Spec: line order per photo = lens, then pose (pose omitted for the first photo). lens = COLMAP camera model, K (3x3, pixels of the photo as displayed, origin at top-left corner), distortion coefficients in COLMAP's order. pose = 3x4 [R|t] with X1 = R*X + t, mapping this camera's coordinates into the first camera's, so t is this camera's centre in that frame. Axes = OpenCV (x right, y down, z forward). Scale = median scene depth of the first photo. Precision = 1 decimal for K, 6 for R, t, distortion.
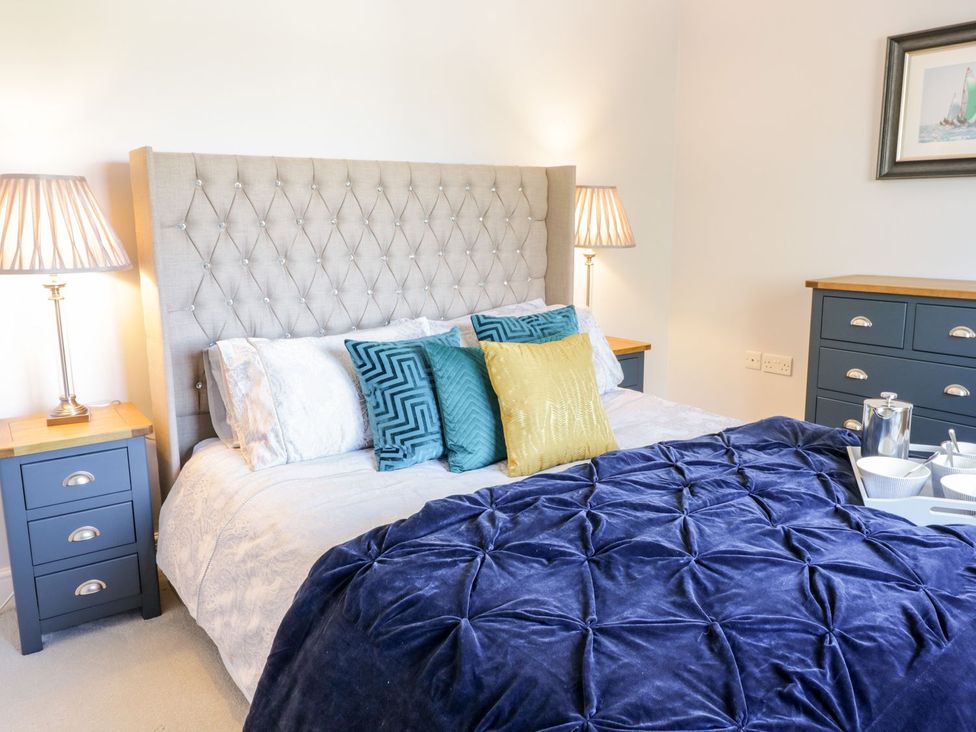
lens RADIAL K [[811.6, 0, 487.3], [0, 811.6, 353.2], [0, 0, 1]] dist [0.011767, -0.009092]
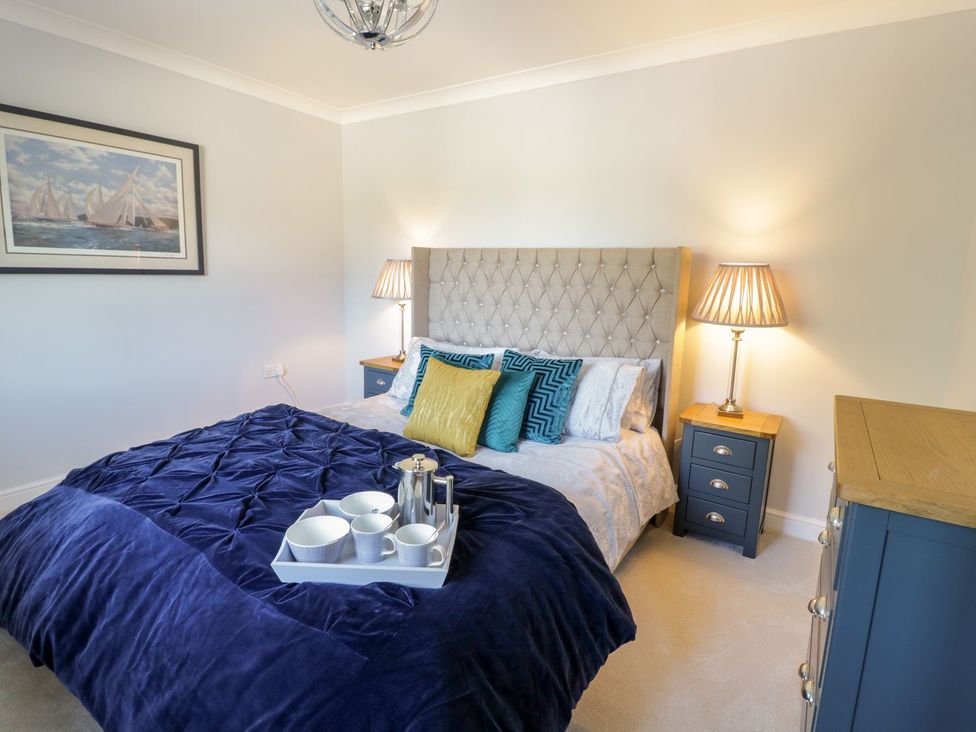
lens RADIAL K [[512.1, 0, 487.5], [0, 512.1, 353.6], [0, 0, 1]] dist [0.002481, -0.016676]
pose [[0.300765, 0.158650, -0.940410, 0.657787], [-0.210963, 0.972706, 0.096628, -0.091150], [0.930072, 0.169330, 0.326026, 0.506809]]
